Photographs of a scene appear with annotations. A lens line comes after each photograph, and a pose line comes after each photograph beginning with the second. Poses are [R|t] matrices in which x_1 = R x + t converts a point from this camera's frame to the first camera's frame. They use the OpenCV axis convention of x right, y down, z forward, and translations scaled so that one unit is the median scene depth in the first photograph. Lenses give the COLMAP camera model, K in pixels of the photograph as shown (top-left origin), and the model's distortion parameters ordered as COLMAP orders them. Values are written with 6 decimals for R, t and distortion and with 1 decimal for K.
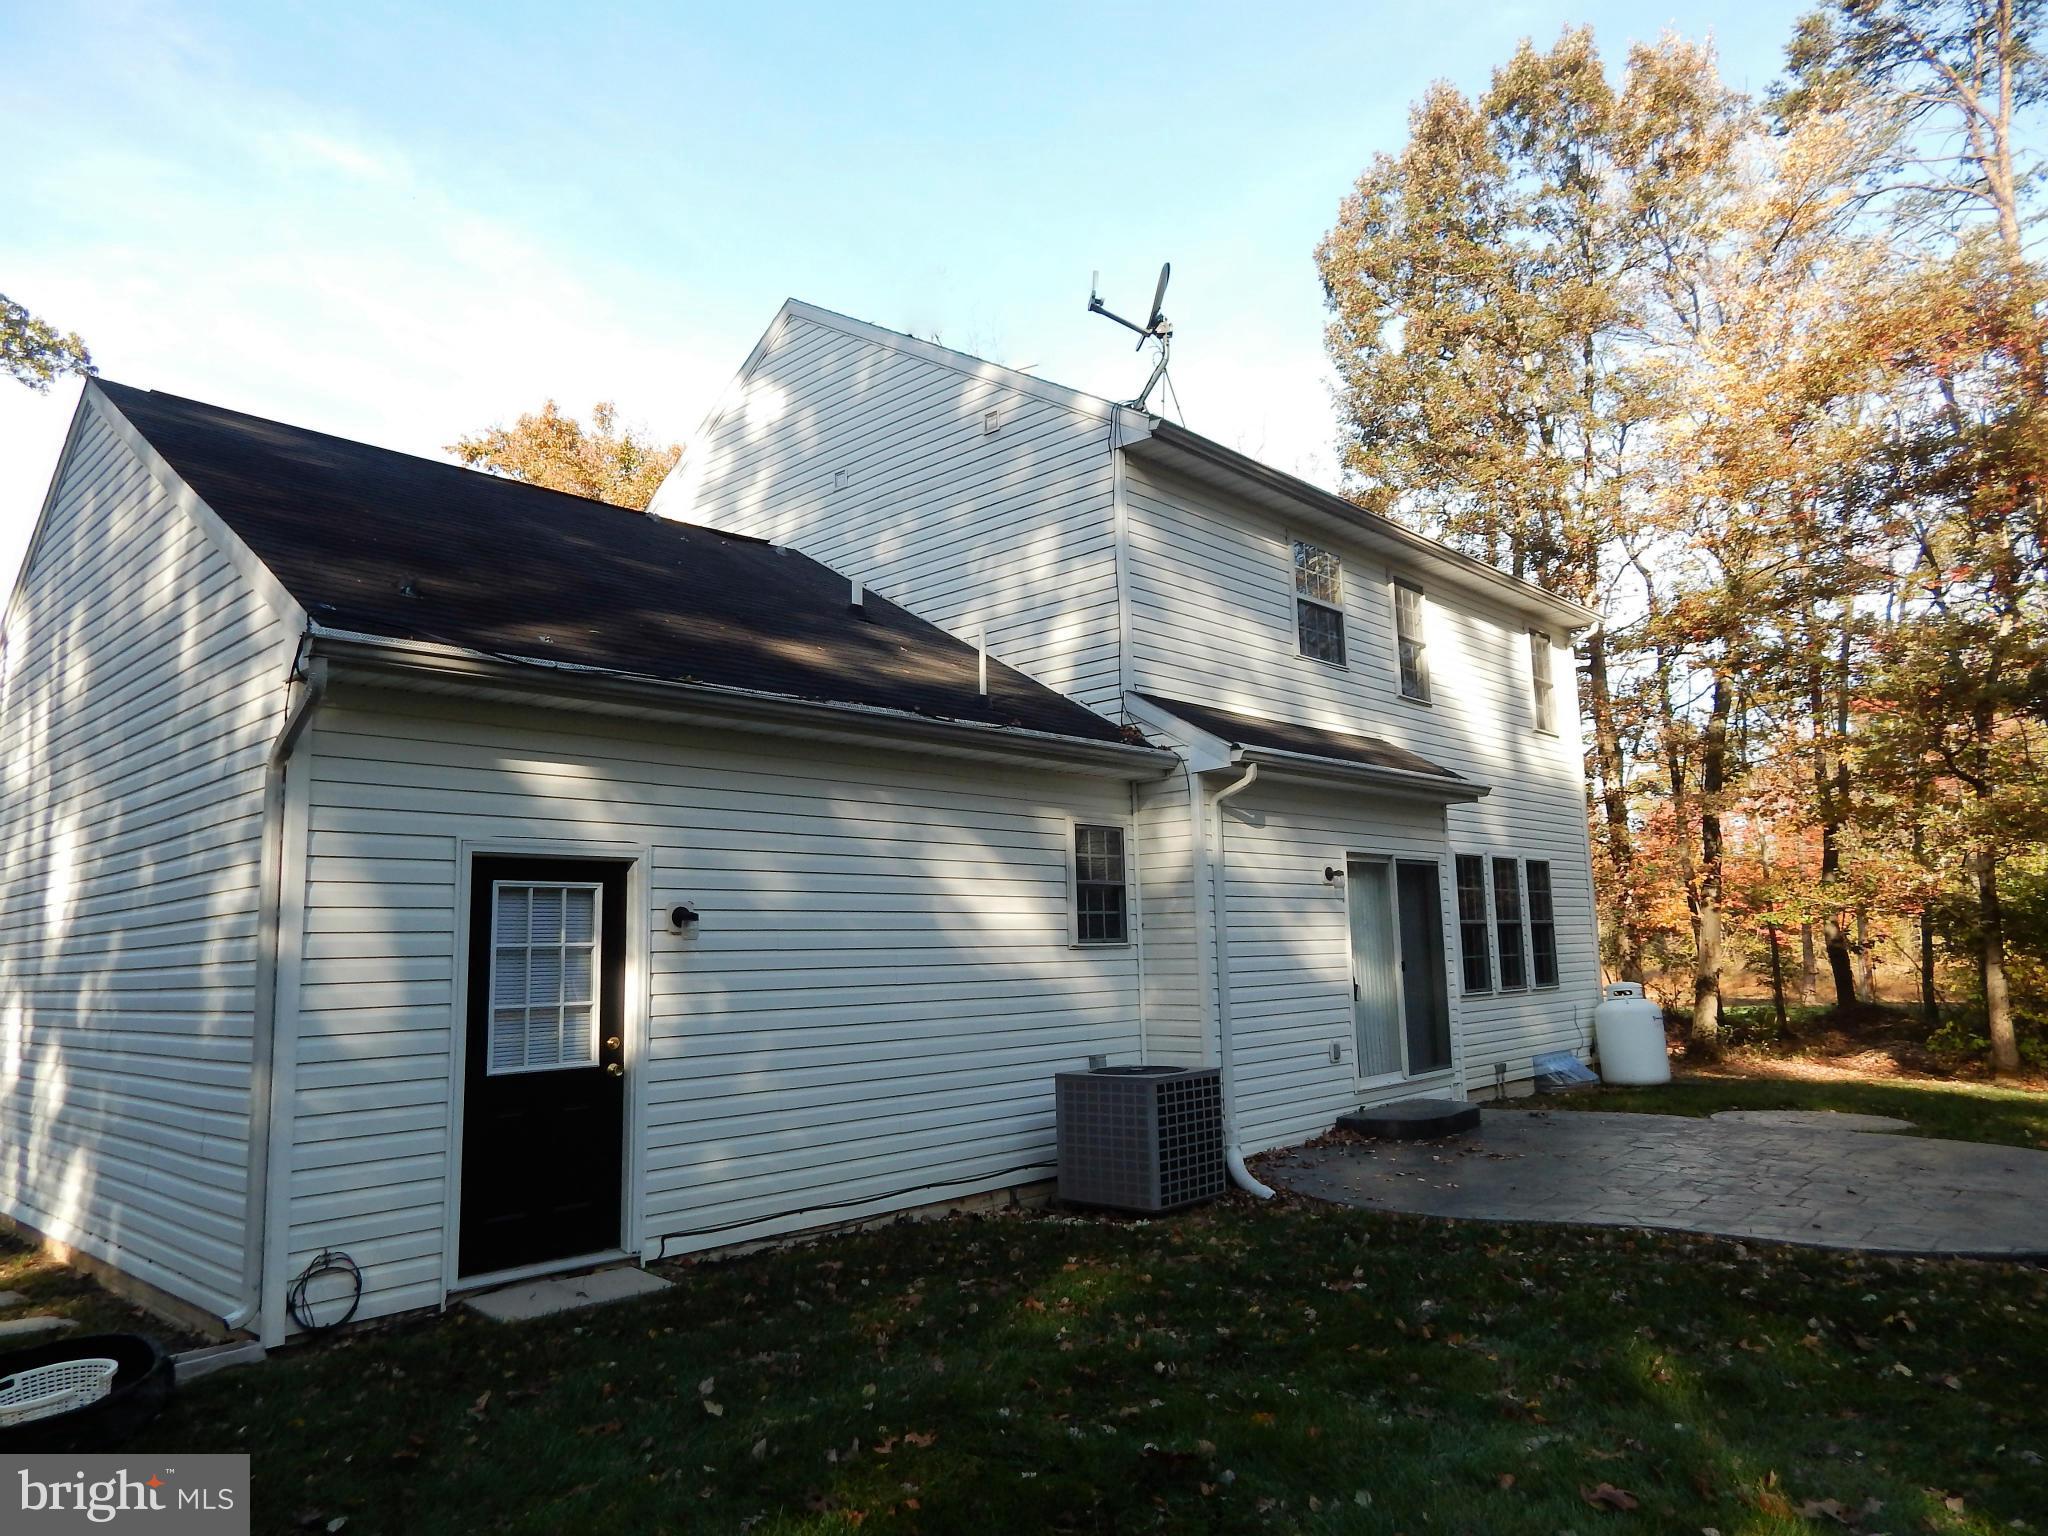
lens RADIAL K [[1344.6, 0, 1024.0], [0, 1344.6, 768.0], [0, 0, 1]] dist [-0.006590, -0.005943]
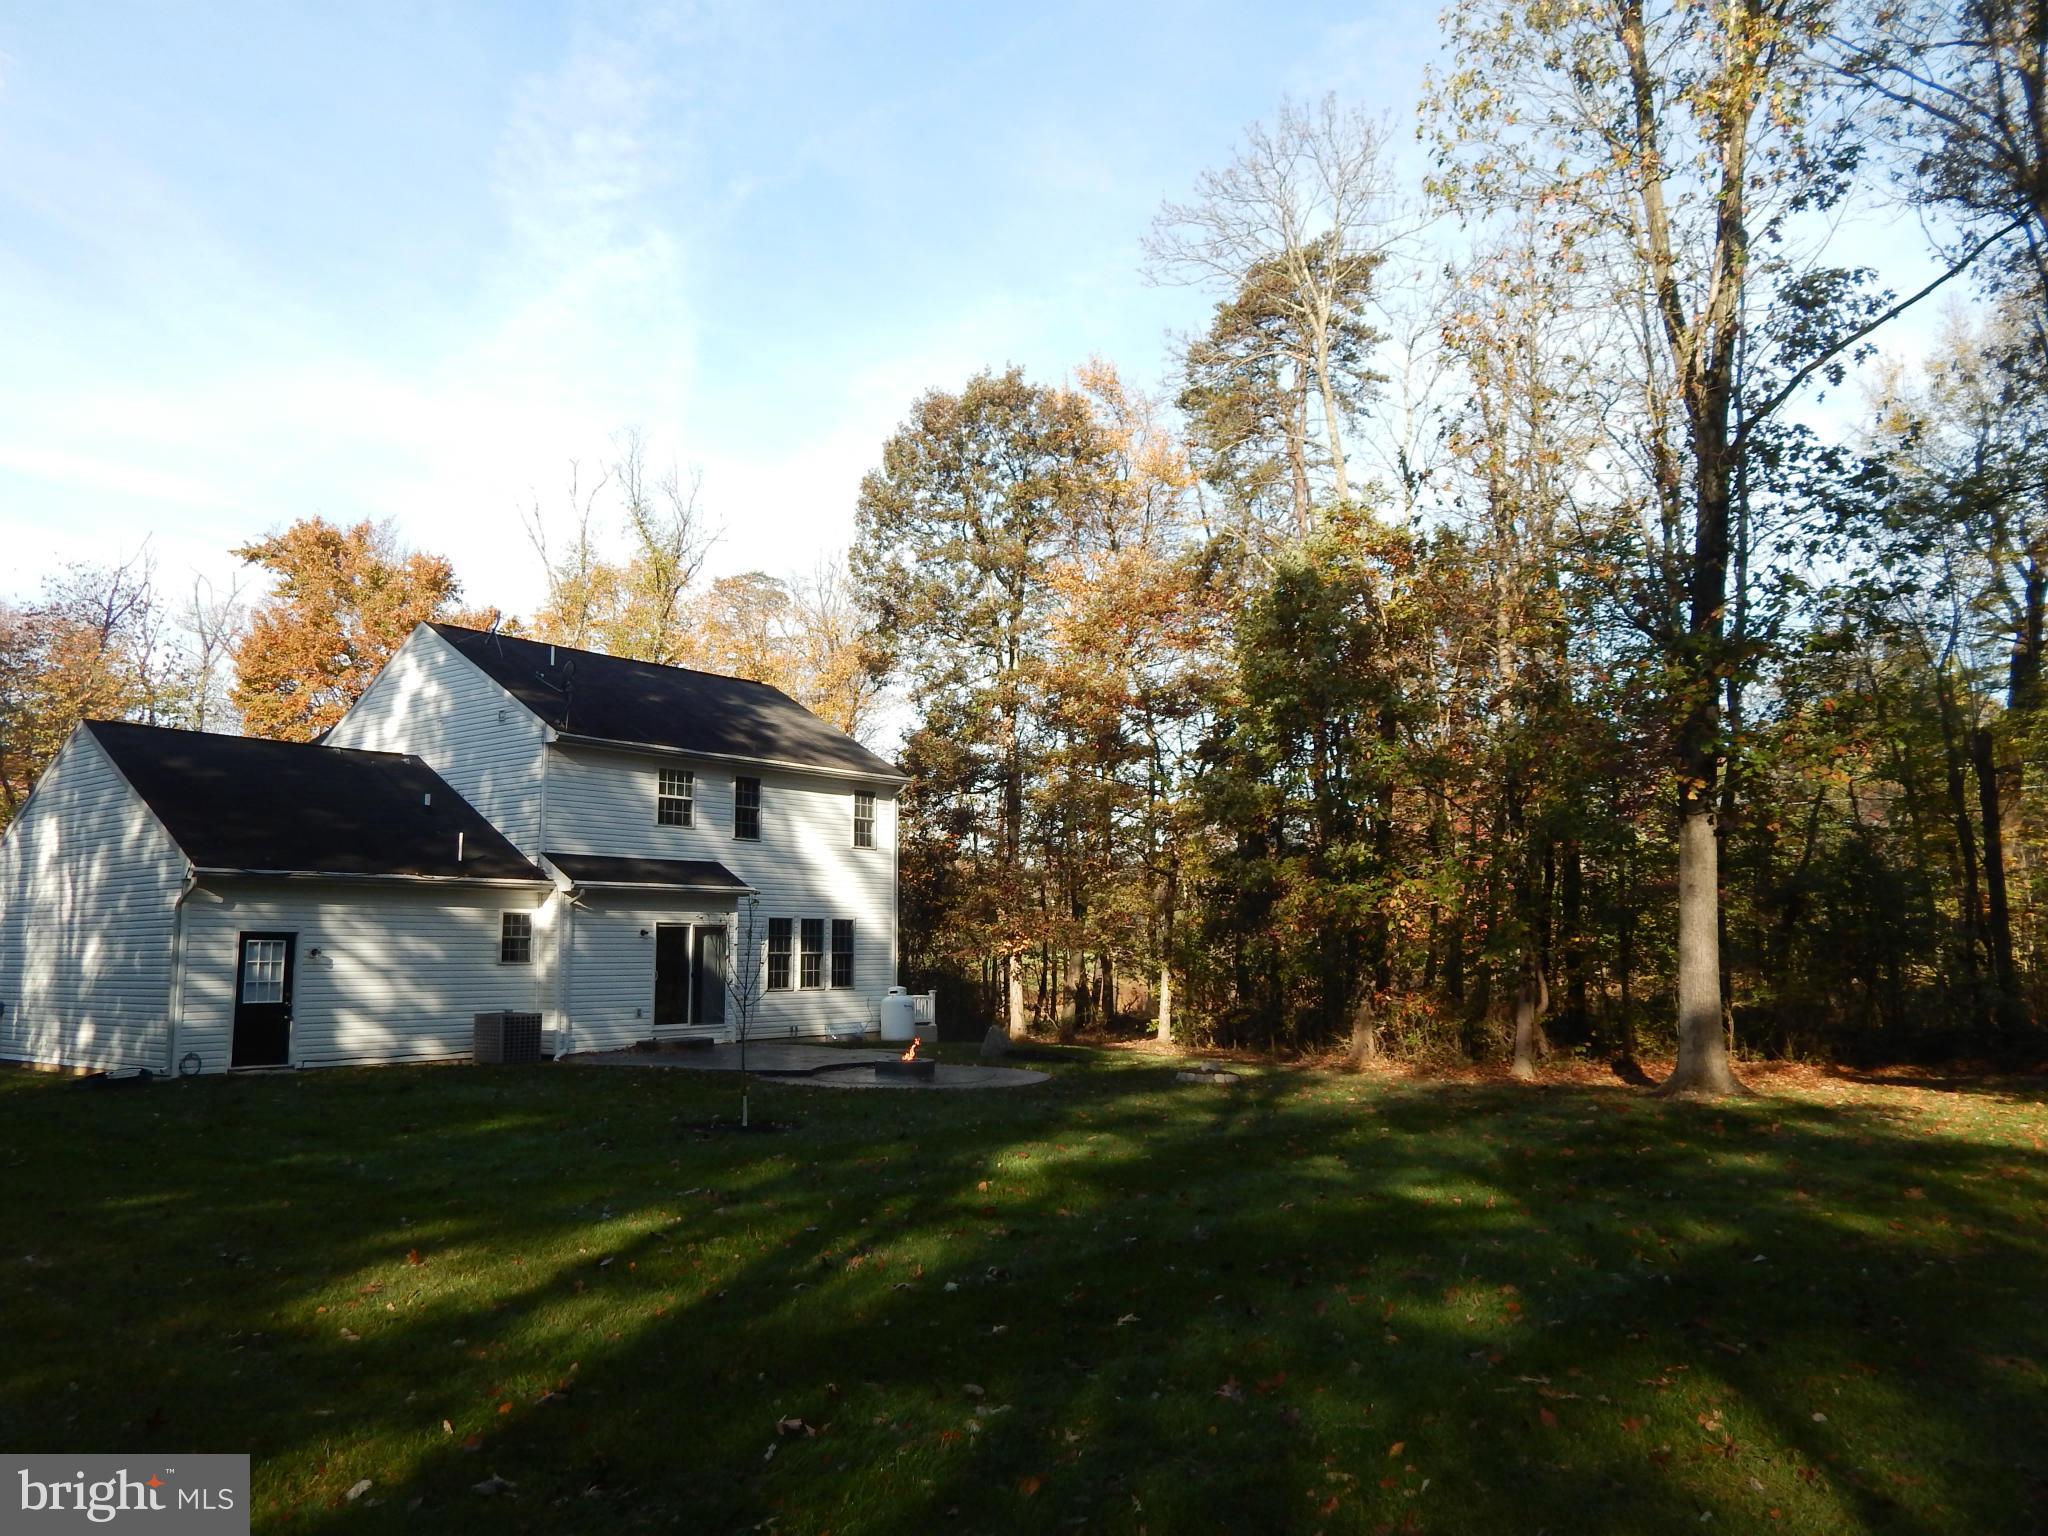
lens RADIAL K [[1505.0, 0, 1024.0], [0, 1505.0, 768.0], [0, 0, 1]] dist [0.002558, -0.002434]
pose [[0.996065, 0.027692, 0.084187, 0.712014], [-0.028544, 0.999553, 0.008940, -0.260594], [-0.083901, -0.011307, 0.996410, -1.705625]]
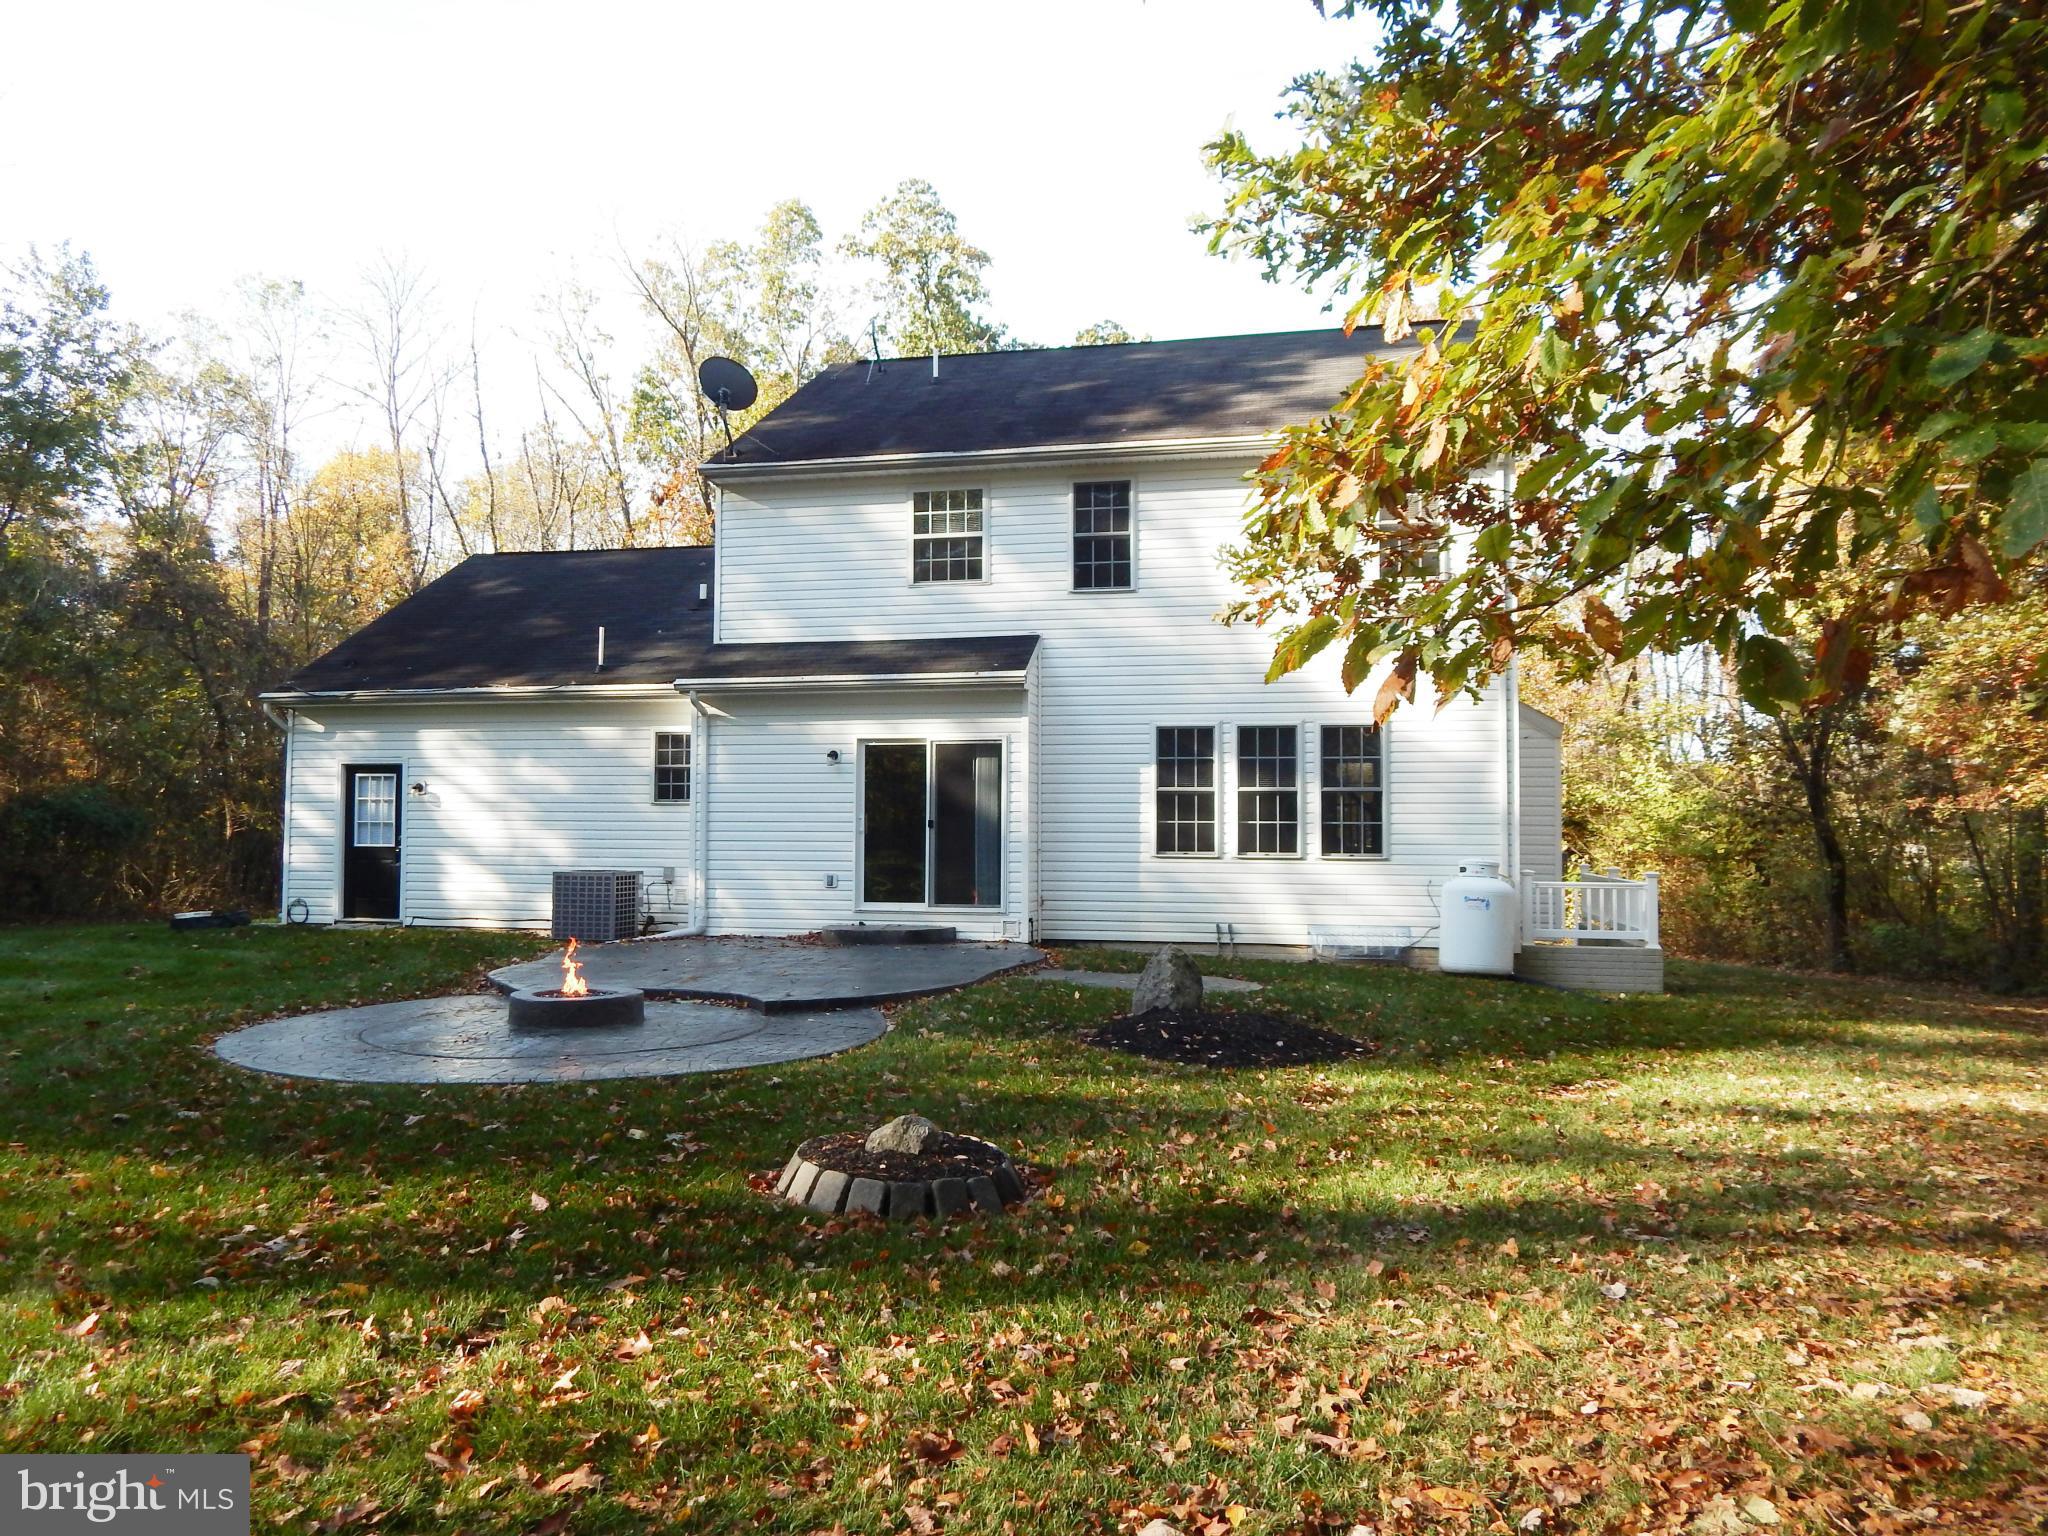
lens RADIAL K [[1344.6, 0, 1024.0], [0, 1344.6, 768.0], [0, 0, 1]] dist [-0.006590, -0.005943]
pose [[0.514491, -0.014289, -0.857376, 1.699948], [0.101206, 0.993885, 0.044167, 0.056975], [0.851502, -0.109495, 0.512791, 0.505069]]
